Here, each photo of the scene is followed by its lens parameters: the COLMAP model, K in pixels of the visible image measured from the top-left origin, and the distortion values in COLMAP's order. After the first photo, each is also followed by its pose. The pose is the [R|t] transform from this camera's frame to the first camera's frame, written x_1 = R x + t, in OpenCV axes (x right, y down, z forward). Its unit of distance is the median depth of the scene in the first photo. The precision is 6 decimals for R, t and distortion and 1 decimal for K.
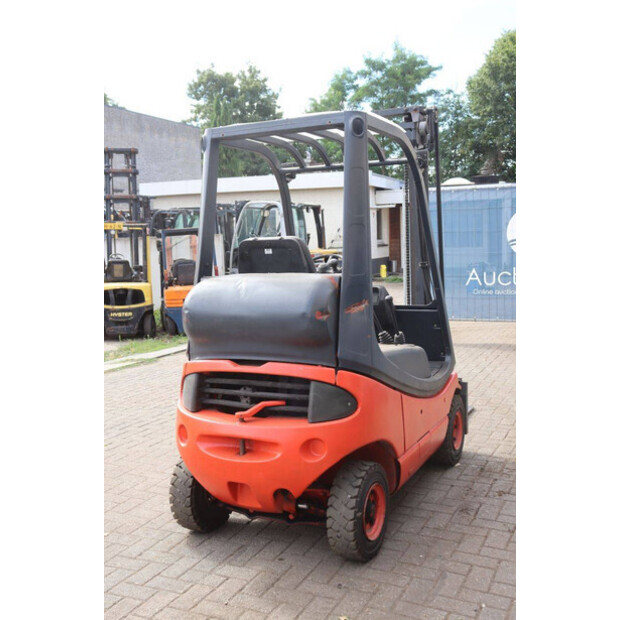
lens RADIAL K [[727.2, 0, 305.0], [0, 727.2, 308.8], [0, 0, 1]] dist [-0.044547, 0.244050]
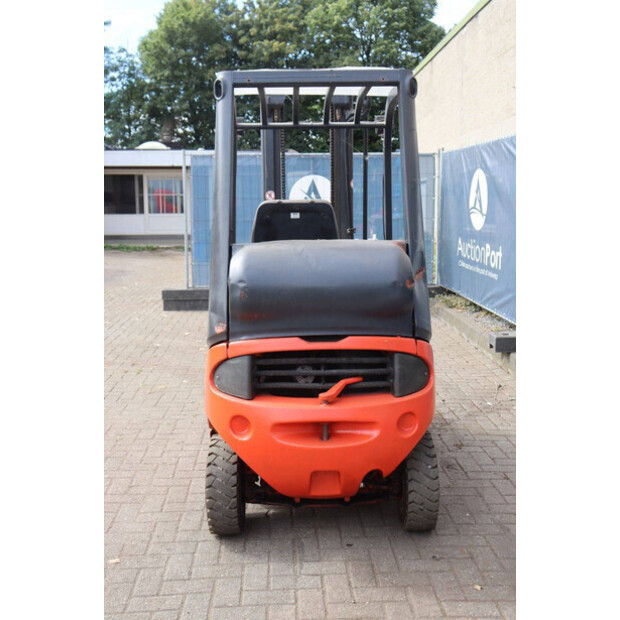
lens RADIAL K [[727.2, 0, 305.0], [0, 727.2, 308.8], [0, 0, 1]] dist [-0.044547, 0.244050]
pose [[0.880257, -0.047875, 0.472076, -0.517819], [0.026048, 0.998272, 0.052669, -0.011214], [-0.473782, -0.034065, 0.879983, 0.211889]]
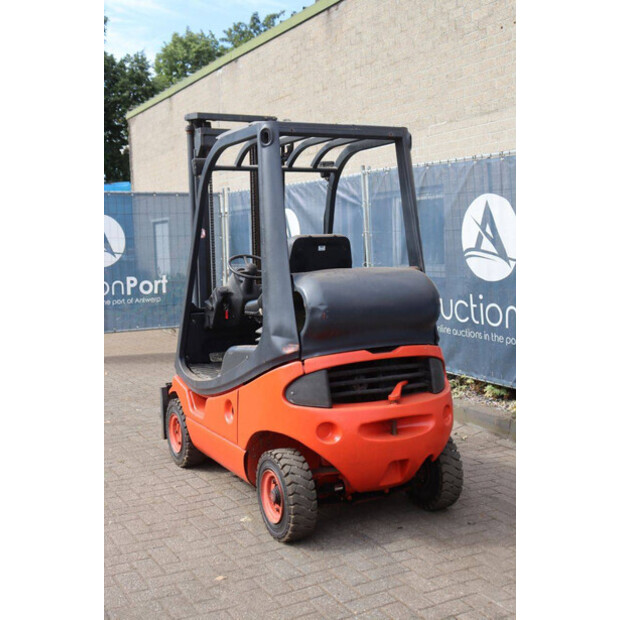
lens RADIAL K [[805.9, 0, 310.0], [0, 805.9, 310.0], [0, 0, 1]] dist [0.032666, 0.110300]
pose [[0.582530, -0.056187, 0.810865, -1.089898], [0.080100, 0.996720, 0.011521, -0.006531], [-0.808853, 0.058239, 0.585120, 0.381544]]
